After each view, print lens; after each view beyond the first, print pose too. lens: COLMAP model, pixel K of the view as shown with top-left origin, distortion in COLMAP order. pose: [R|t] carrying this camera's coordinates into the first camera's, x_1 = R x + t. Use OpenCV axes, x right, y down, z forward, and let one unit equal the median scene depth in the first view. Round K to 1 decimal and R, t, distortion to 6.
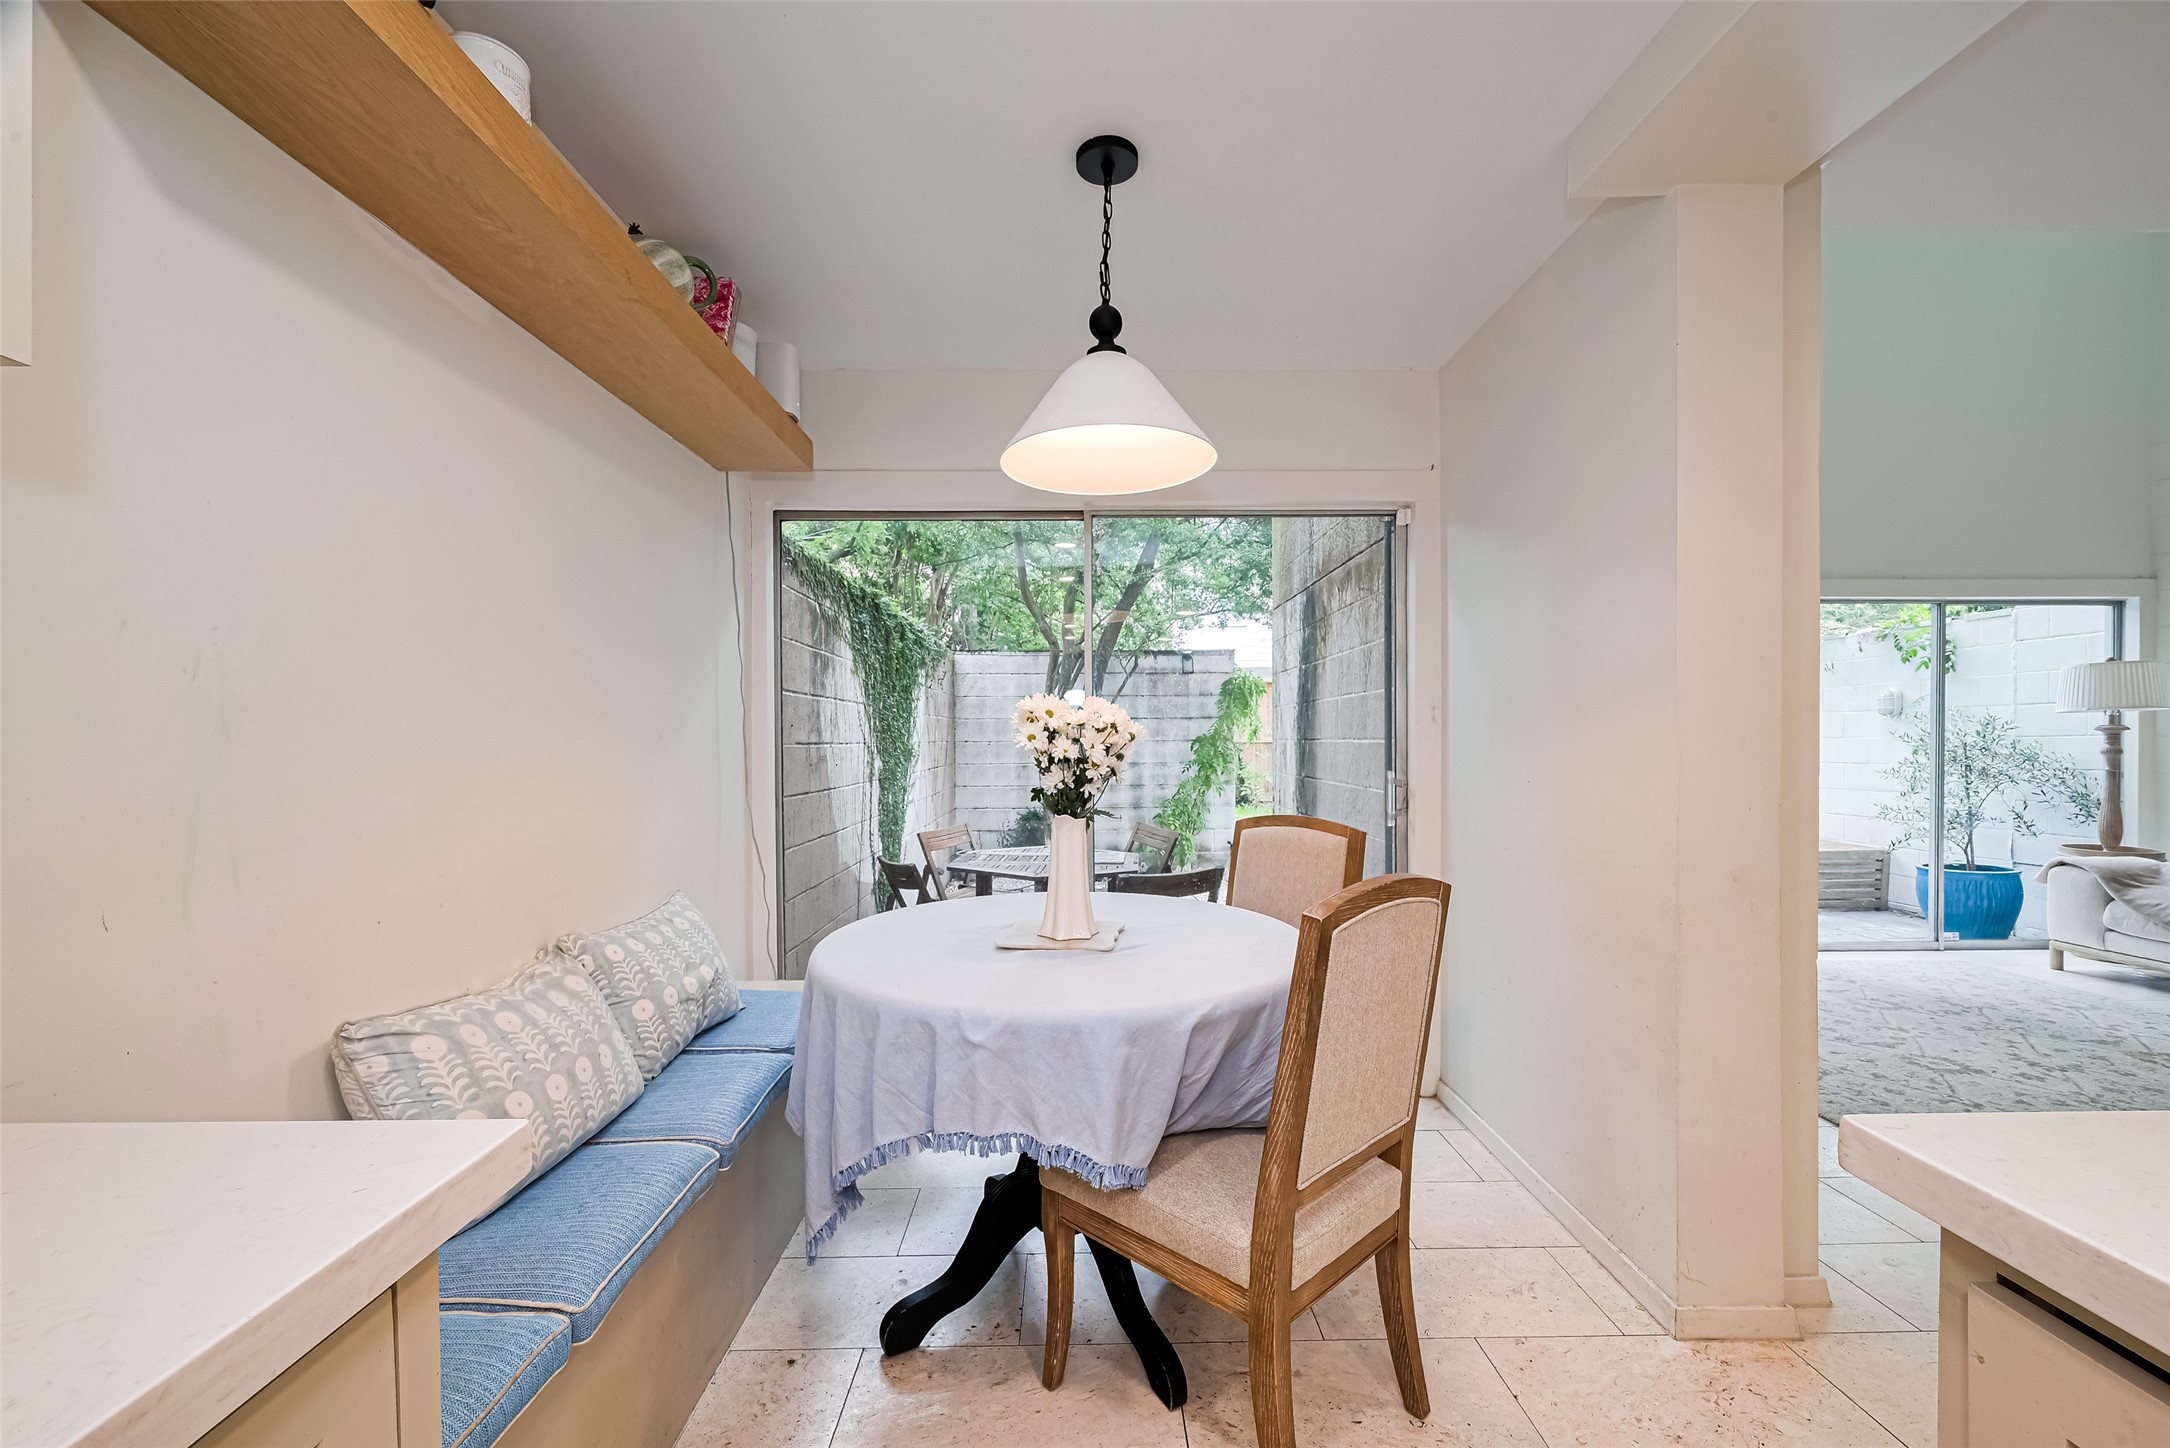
lens RADIAL K [[867.3, 0, 1098.1], [0, 867.3, 747.8], [0, 0, 1]] dist [-0.001281, -0.000121]
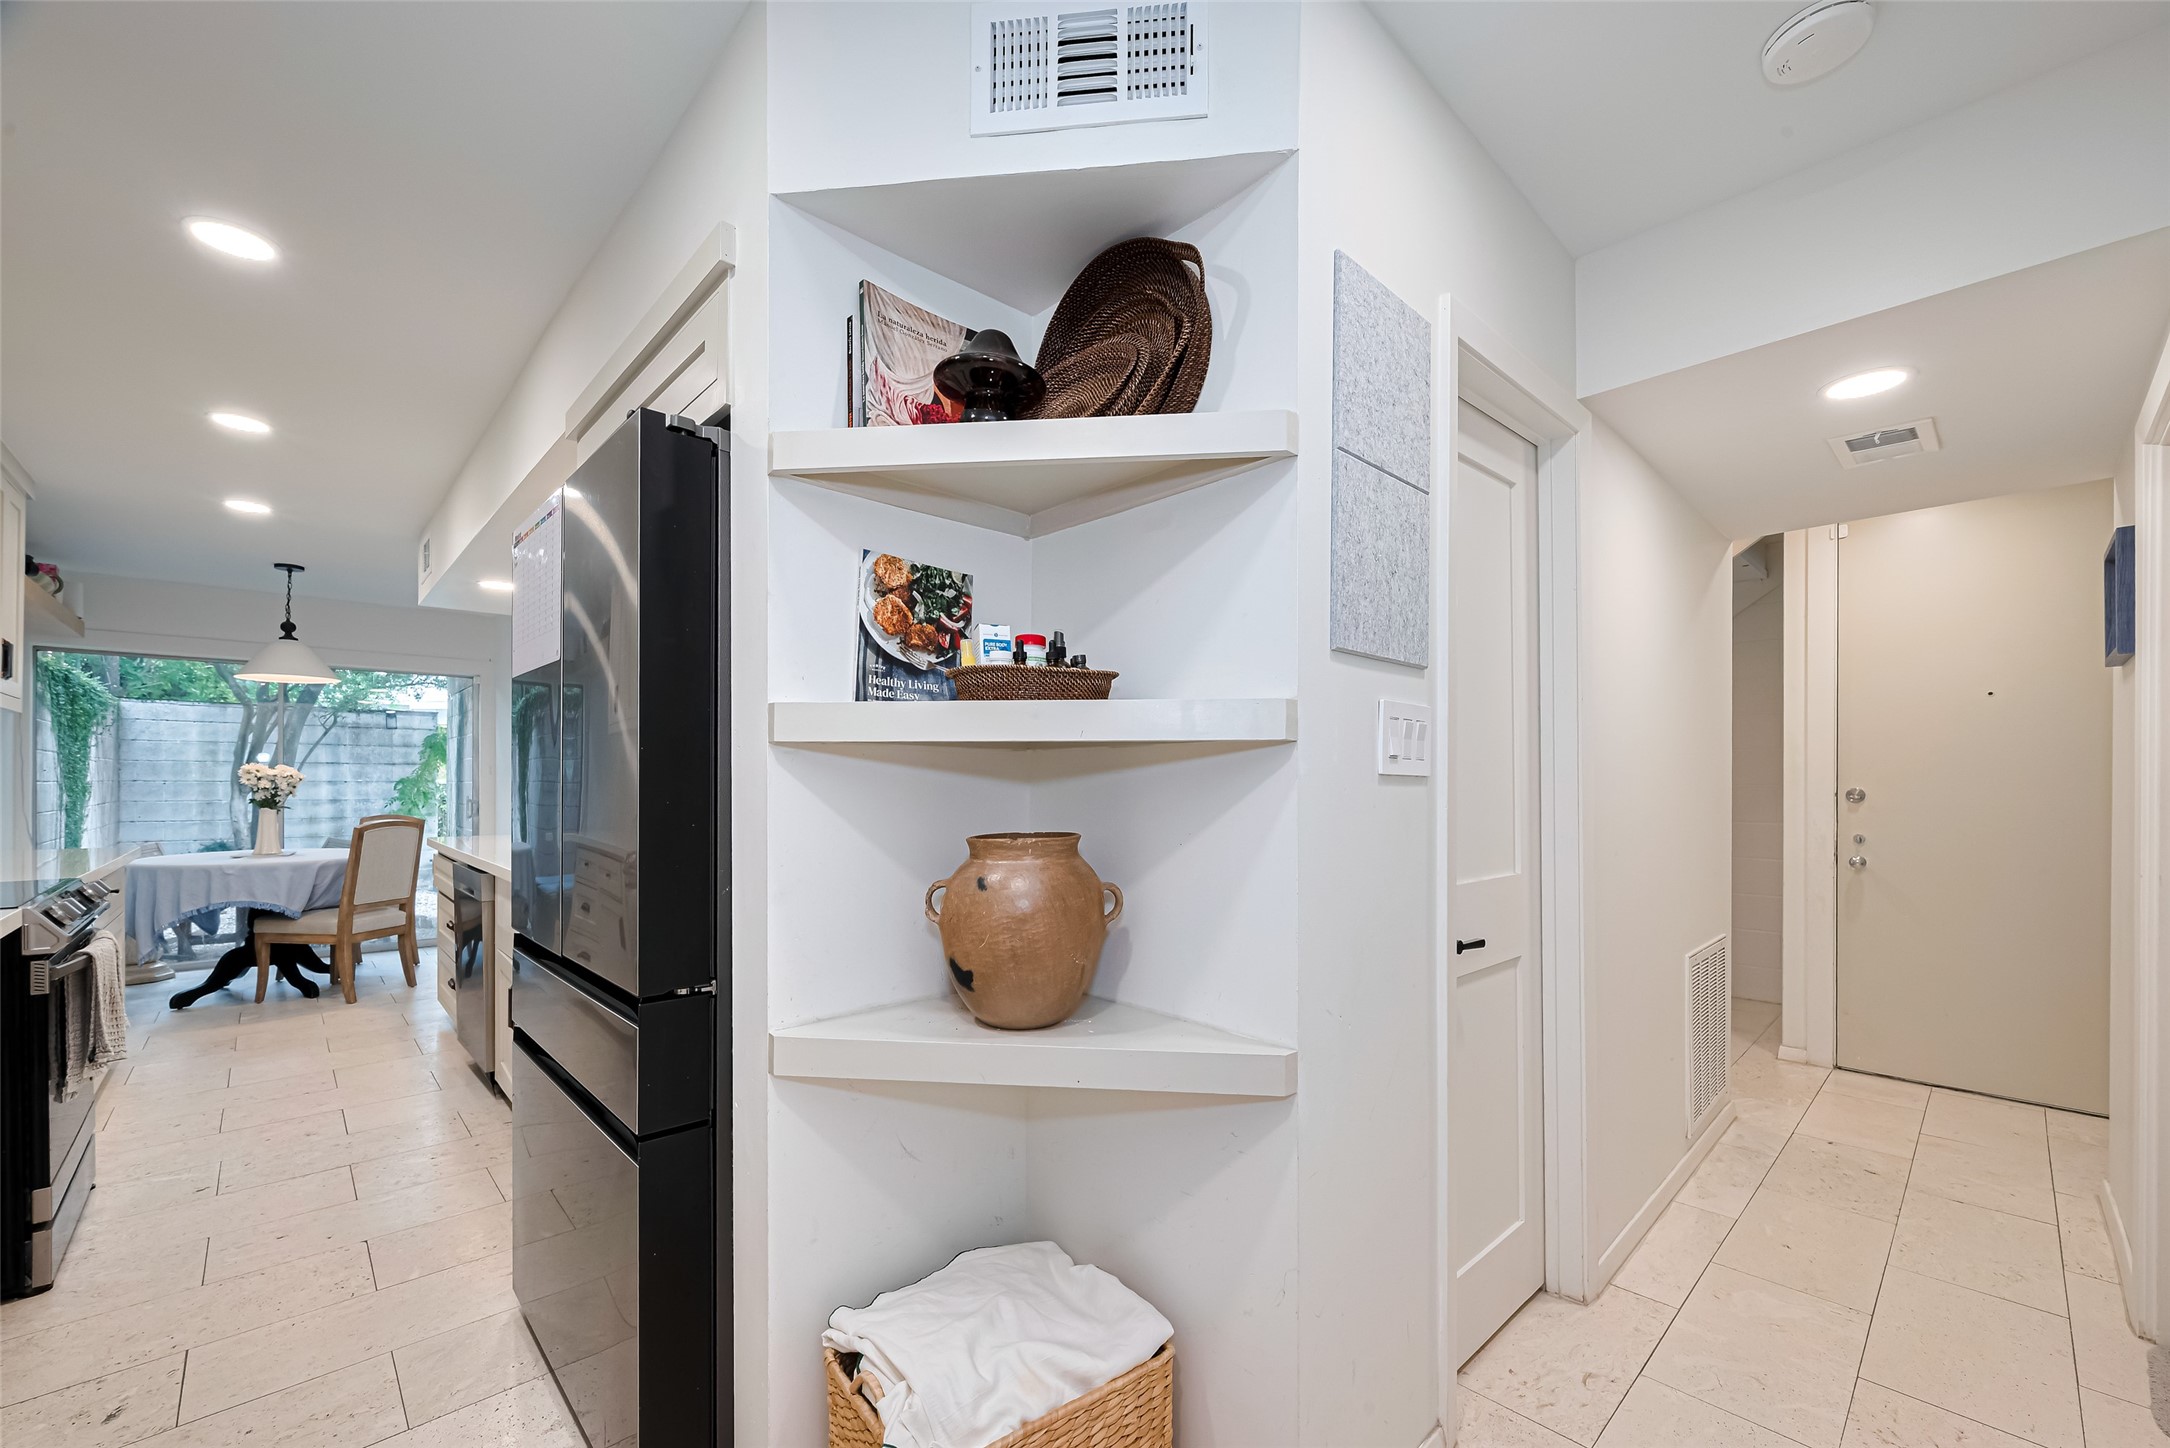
lens RADIAL K [[863.9, 0, 1074.5], [0, 863.9, 785.8], [0, 0, 1]] dist [-0.000647, 0.000095]
pose [[0.747951, 0.005904, 0.663728, 0.022643], [-0.001376, 0.999972, -0.007345, 0.009029], [-0.663753, 0.004580, 0.747938, -1.023503]]
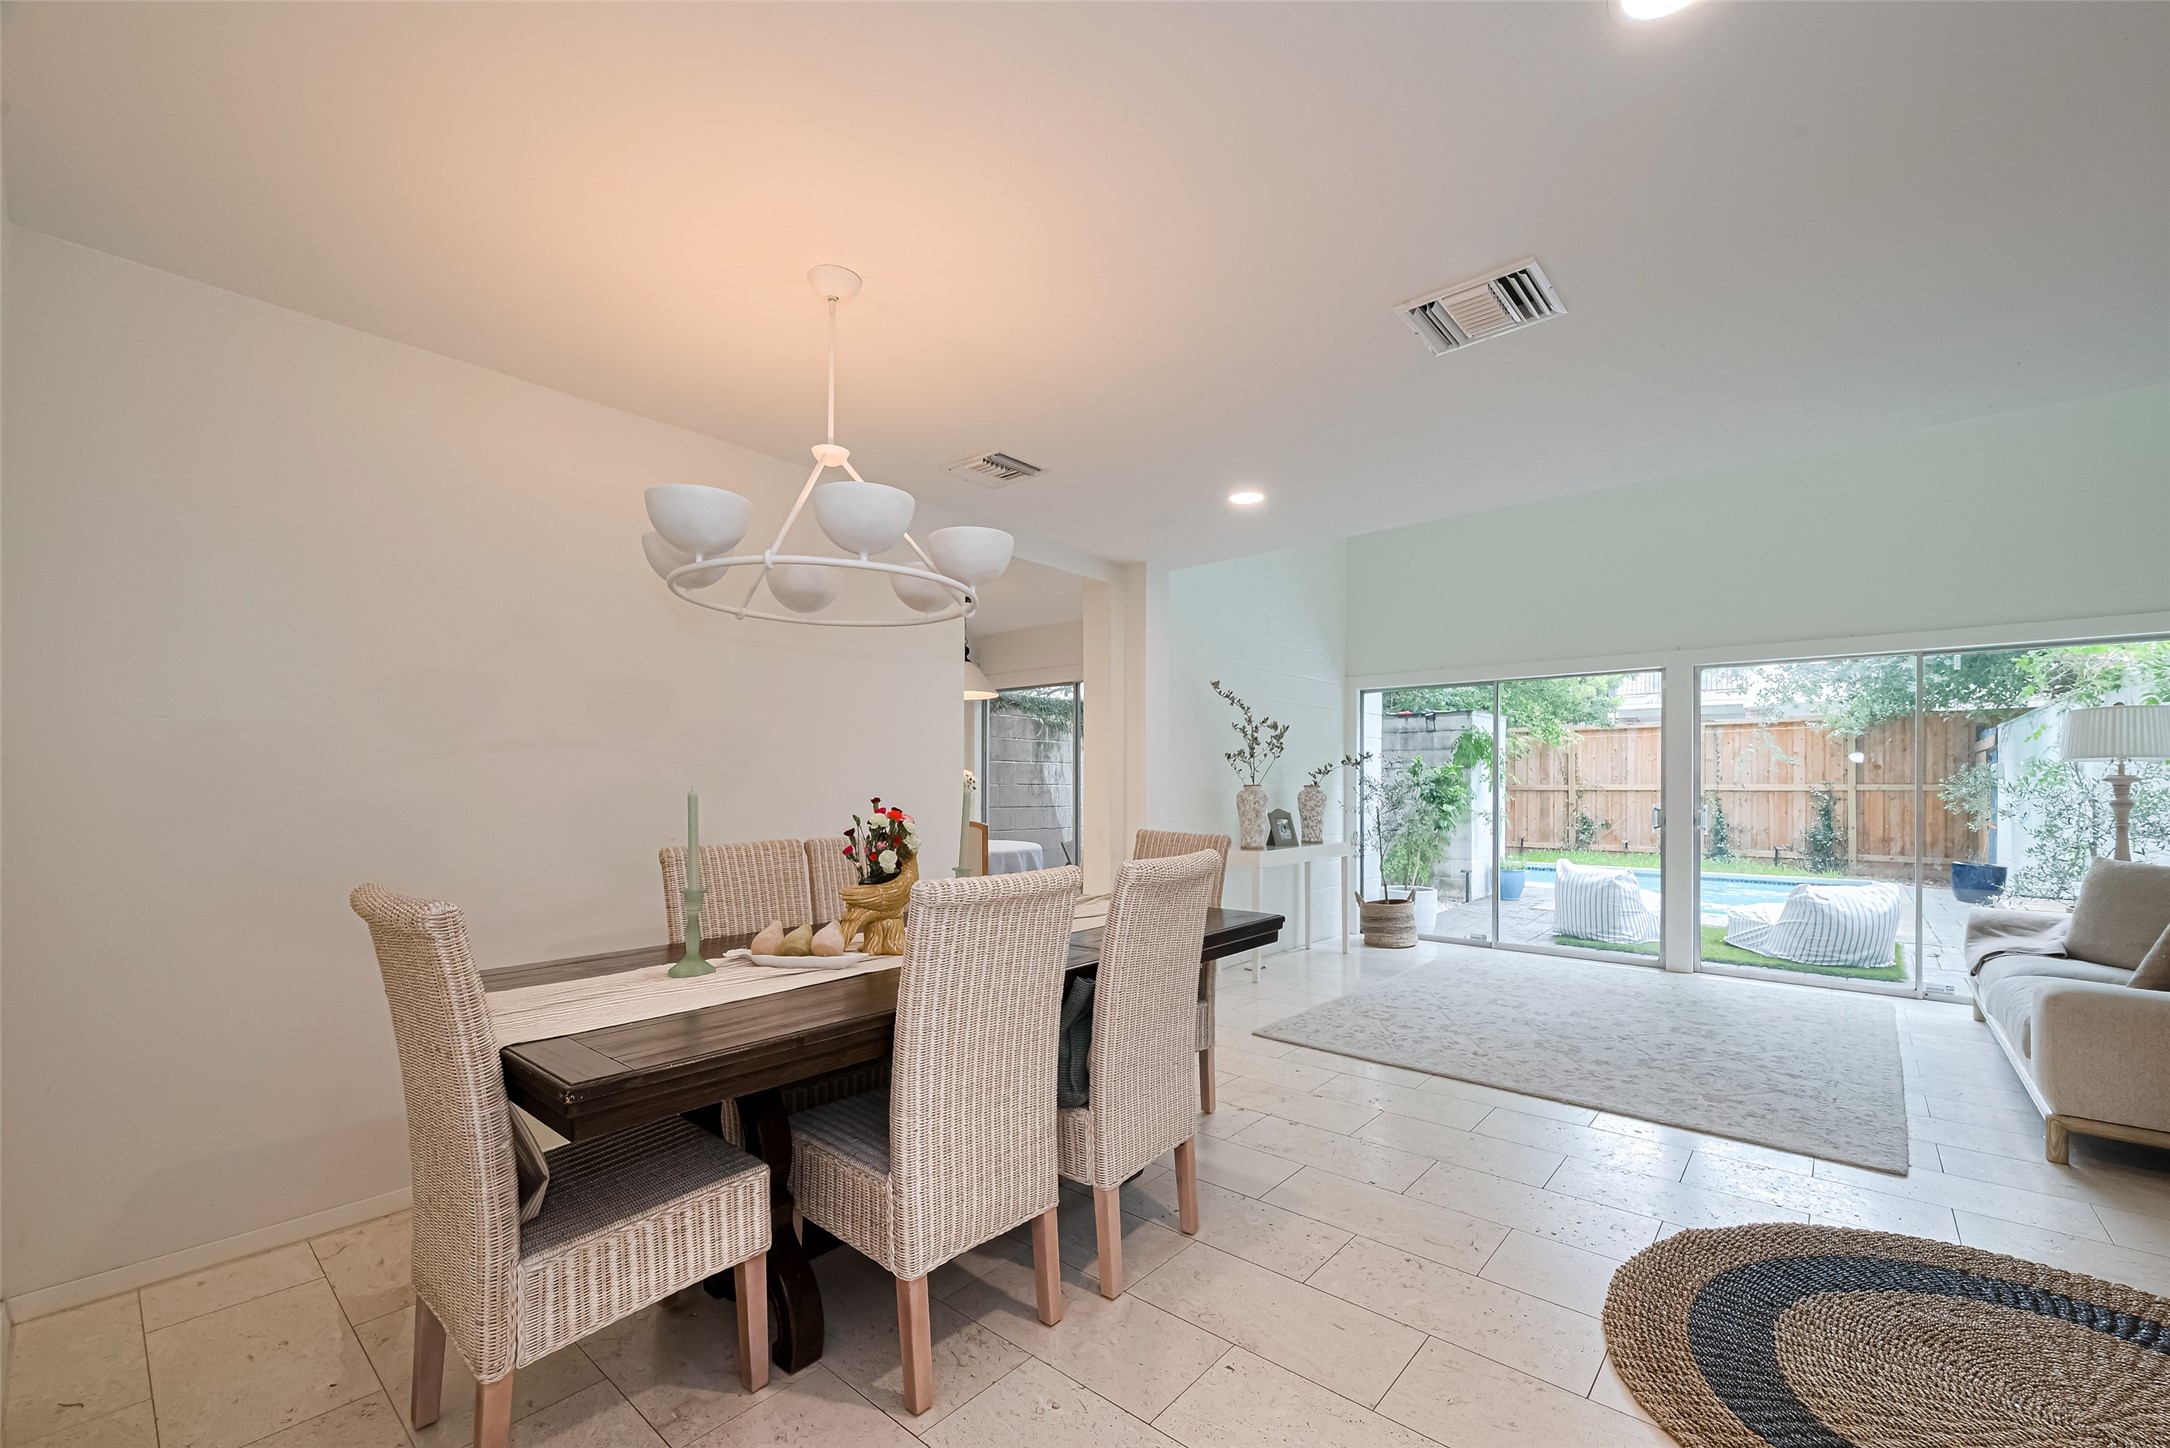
lens RADIAL K [[879.3, 0, 1096.4], [0, 879.3, 784.7], [0, 0, 1]] dist [-0.001975, -0.000194]
pose [[0.748292, 0.006703, -0.663335, 0.976214], [-0.012719, 0.999910, -0.004244, 0.001609], [0.663247, 0.011613, 0.748310, -0.416659]]
